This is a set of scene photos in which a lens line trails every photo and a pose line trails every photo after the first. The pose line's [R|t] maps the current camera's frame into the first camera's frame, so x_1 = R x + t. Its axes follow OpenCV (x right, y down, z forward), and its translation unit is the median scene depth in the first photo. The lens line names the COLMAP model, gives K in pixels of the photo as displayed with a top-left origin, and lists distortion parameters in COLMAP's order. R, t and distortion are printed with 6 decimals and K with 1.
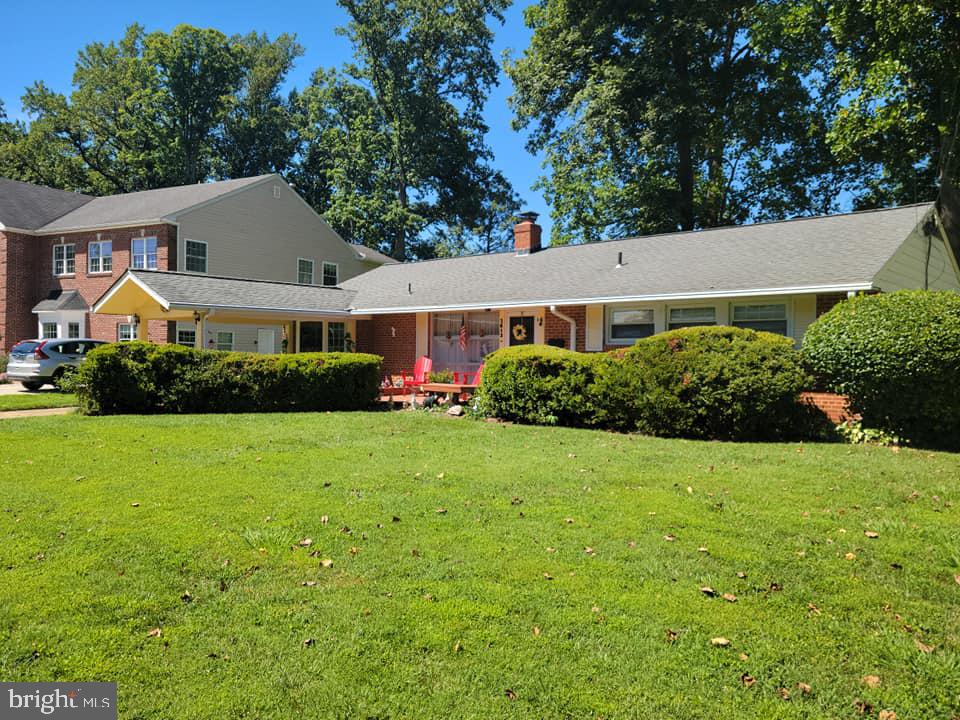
lens RADIAL K [[733.4, 0, 480.0], [0, 733.4, 360.0], [0, 0, 1]] dist [0.046044, -0.009459]
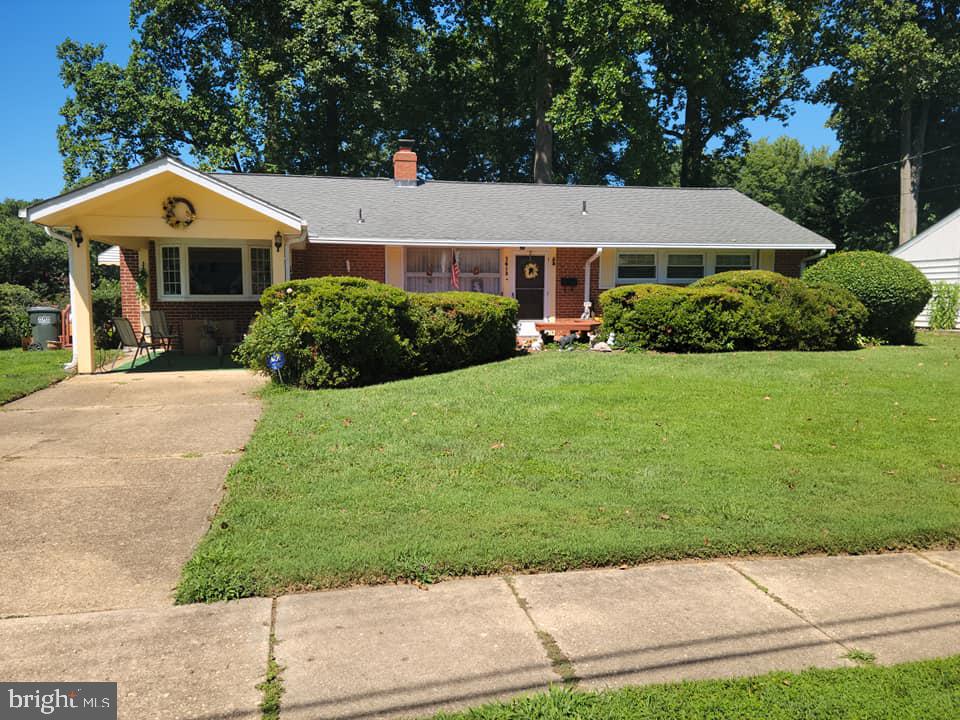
lens RADIAL K [[733.4, 0, 480.0], [0, 733.4, 360.0], [0, 0, 1]] dist [0.046044, -0.009459]
pose [[0.618075, -0.082640, 0.781763, -0.942765], [0.009303, 0.995158, 0.097842, -0.016888], [-0.786064, -0.053201, 0.615852, 0.474306]]
